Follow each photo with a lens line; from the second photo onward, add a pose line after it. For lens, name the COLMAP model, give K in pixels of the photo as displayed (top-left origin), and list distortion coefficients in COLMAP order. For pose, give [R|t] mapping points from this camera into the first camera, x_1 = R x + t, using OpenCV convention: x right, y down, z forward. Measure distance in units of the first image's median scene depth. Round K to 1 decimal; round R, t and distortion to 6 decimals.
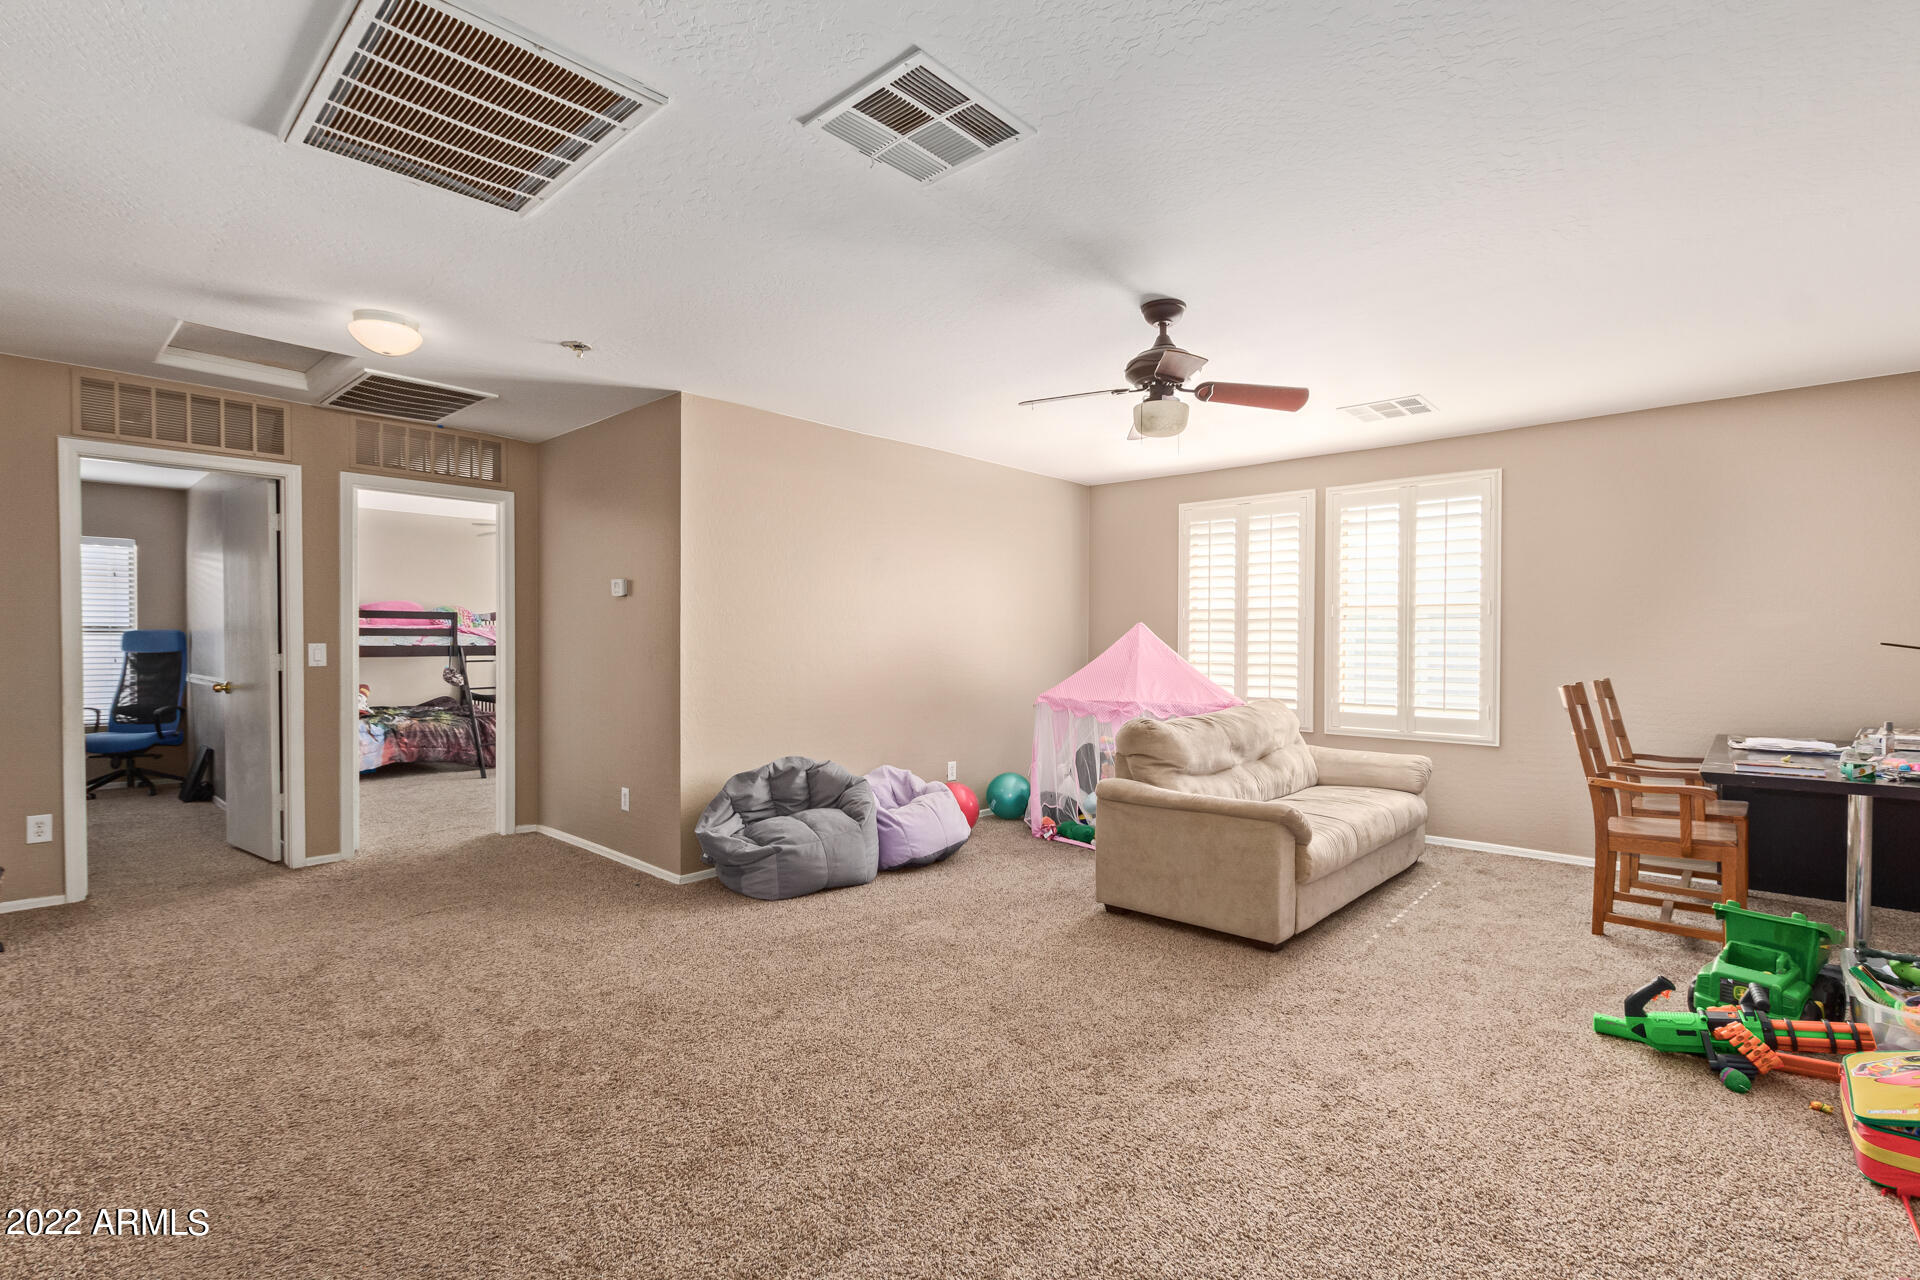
lens RADIAL K [[908.0, 0, 960.0], [0, 908.0, 640.0], [0, 0, 1]] dist [0.000898, -0.000135]
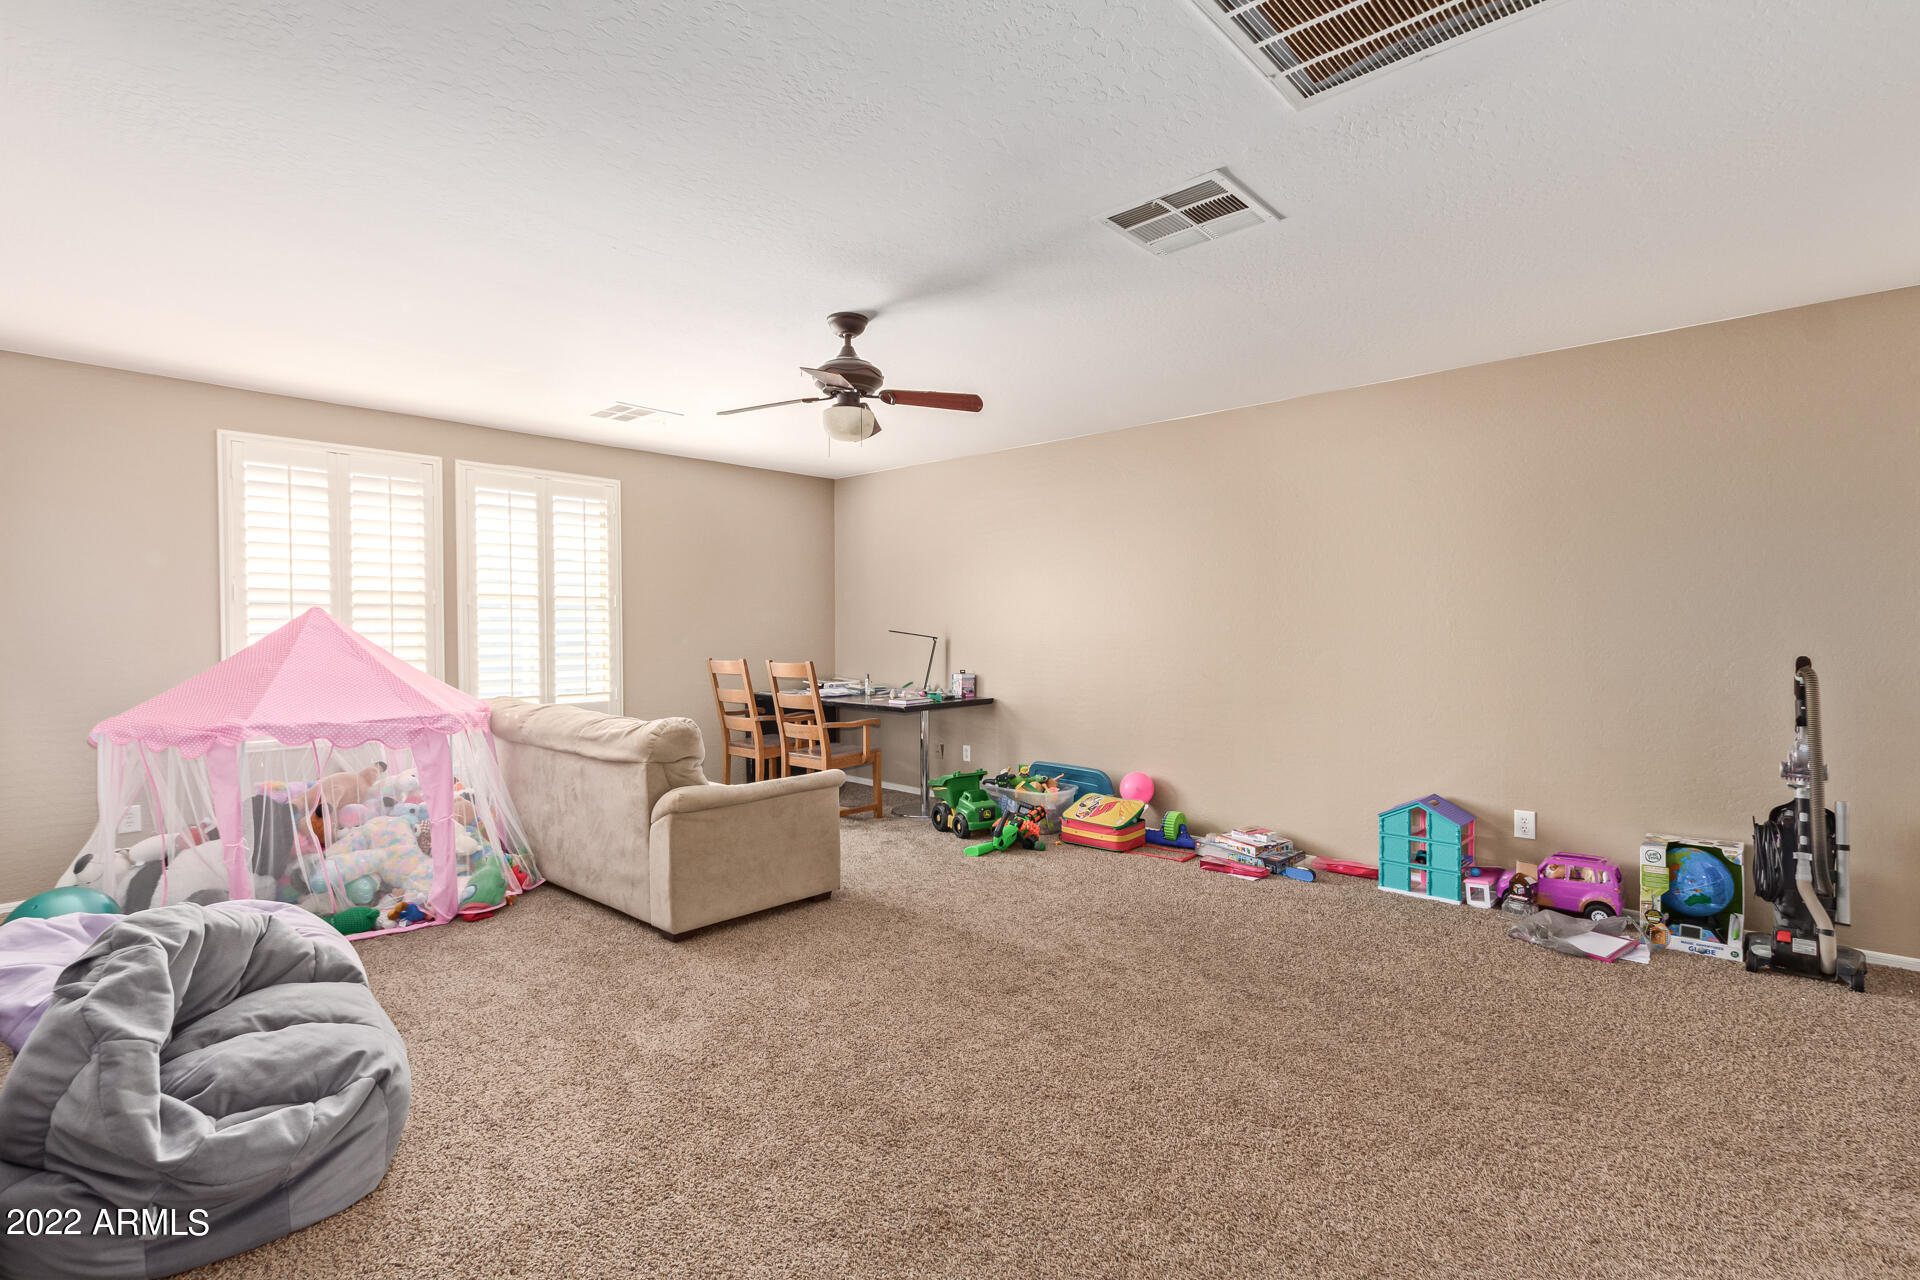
lens RADIAL K [[908.0, 0, 960.0], [0, 908.0, 640.0], [0, 0, 1]] dist [0.000898, -0.000135]
pose [[-0.016436, -0.015143, 0.999750, -0.550453], [0.000653, 0.999885, 0.015155, -0.003997], [-0.999865, 0.000902, -0.016425, 0.570816]]
